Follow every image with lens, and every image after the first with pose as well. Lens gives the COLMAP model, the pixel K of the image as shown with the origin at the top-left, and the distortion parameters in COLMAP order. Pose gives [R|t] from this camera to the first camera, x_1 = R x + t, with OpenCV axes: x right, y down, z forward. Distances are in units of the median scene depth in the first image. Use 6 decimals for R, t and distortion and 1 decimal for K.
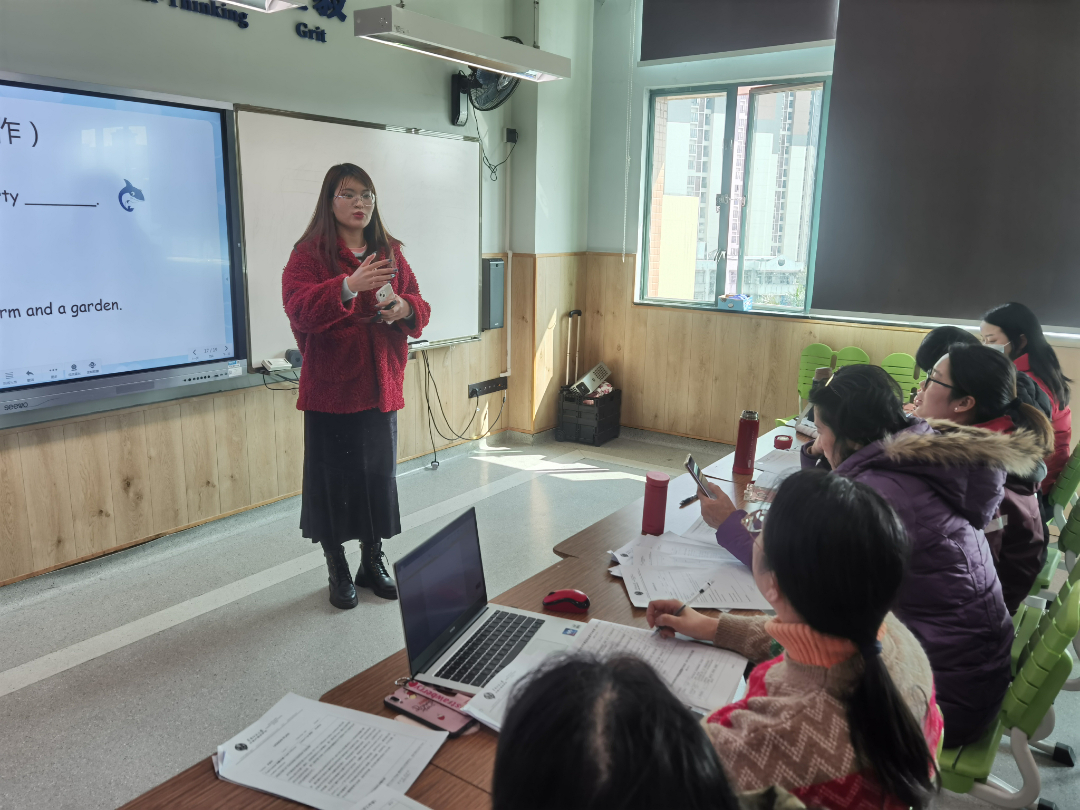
lens RADIAL K [[844.0, 0, 540.5], [0, 844.0, 402.2], [0, 0, 1]] dist [-0.001835, 0.002021]
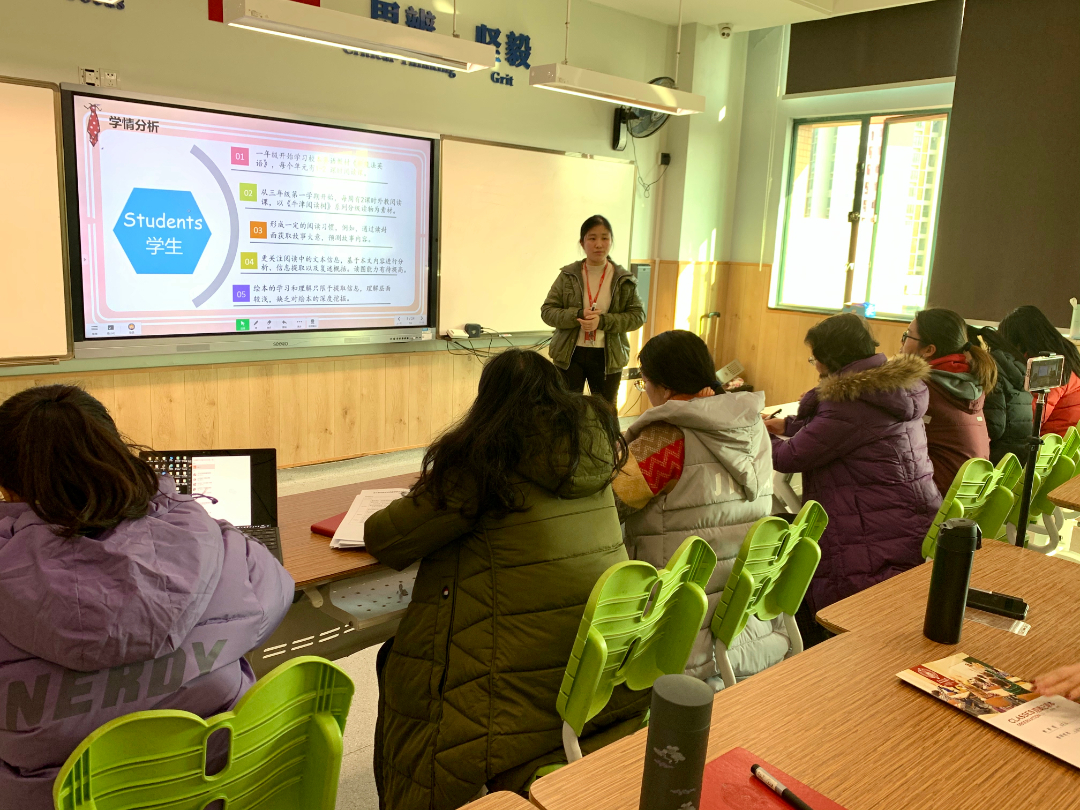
lens RADIAL K [[887.7, 0, 538.5], [0, 887.7, 407.7], [0, 0, 1]] dist [0.007055, -0.027157]
pose [[0.974436, 0.063997, -0.215358, 0.090362], [-0.071219, 0.997123, -0.025936, 0.079060], [0.213079, 0.040610, 0.976191, -0.247356]]
